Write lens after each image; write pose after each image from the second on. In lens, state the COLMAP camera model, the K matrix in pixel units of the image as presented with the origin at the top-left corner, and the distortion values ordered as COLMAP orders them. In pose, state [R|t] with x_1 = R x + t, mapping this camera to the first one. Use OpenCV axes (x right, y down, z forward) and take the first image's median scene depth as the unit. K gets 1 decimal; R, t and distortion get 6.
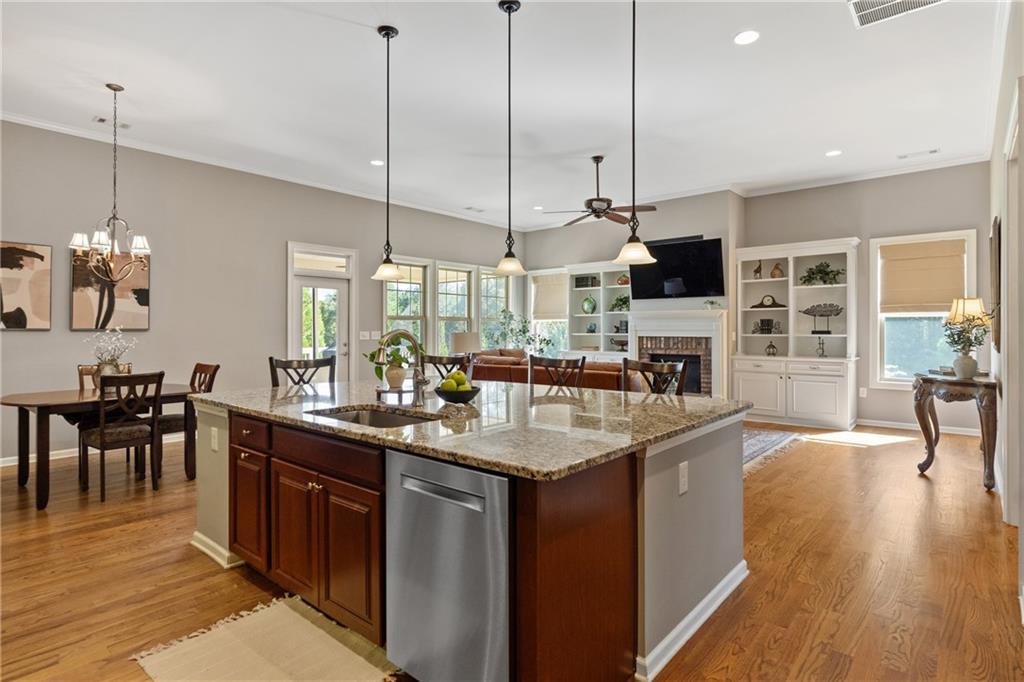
lens RADIAL K [[538.9, 0, 520.9], [0, 538.9, 325.6], [0, 0, 1]] dist [-0.004172, -0.000598]
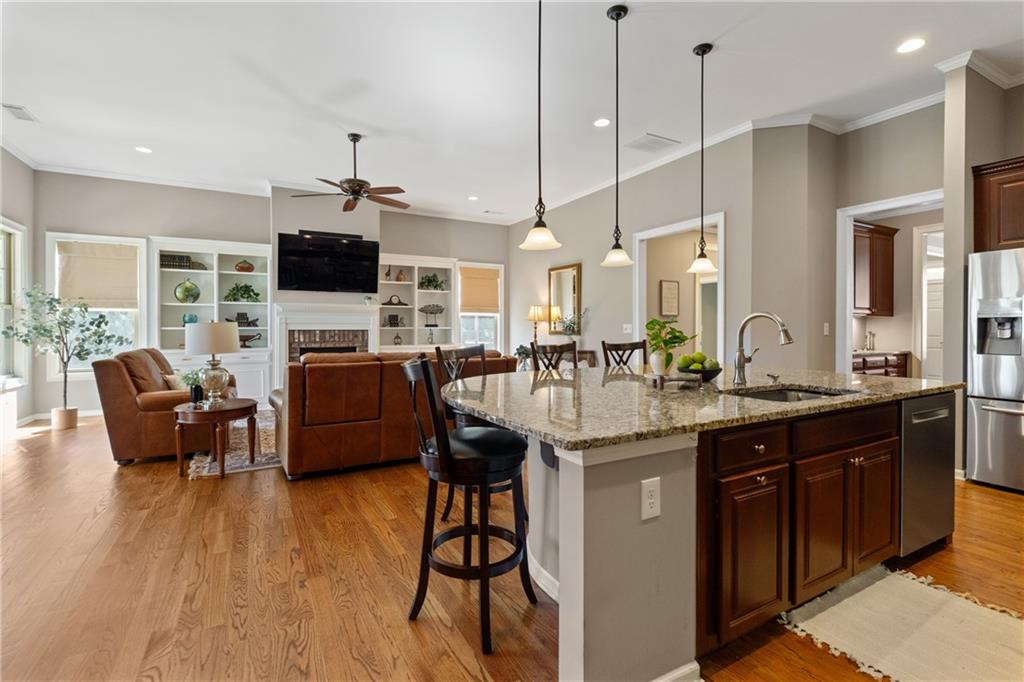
lens RADIAL K [[462.9, 0, 514.3], [0, 462.9, 331.9], [0, 0, 1]] dist [-0.002100, 0.001226]
pose [[0.347687, -0.008502, 0.937572, -0.432935], [-0.005558, 0.999923, 0.011129, 0.013463], [-0.937594, -0.009080, 0.347612, 0.391943]]
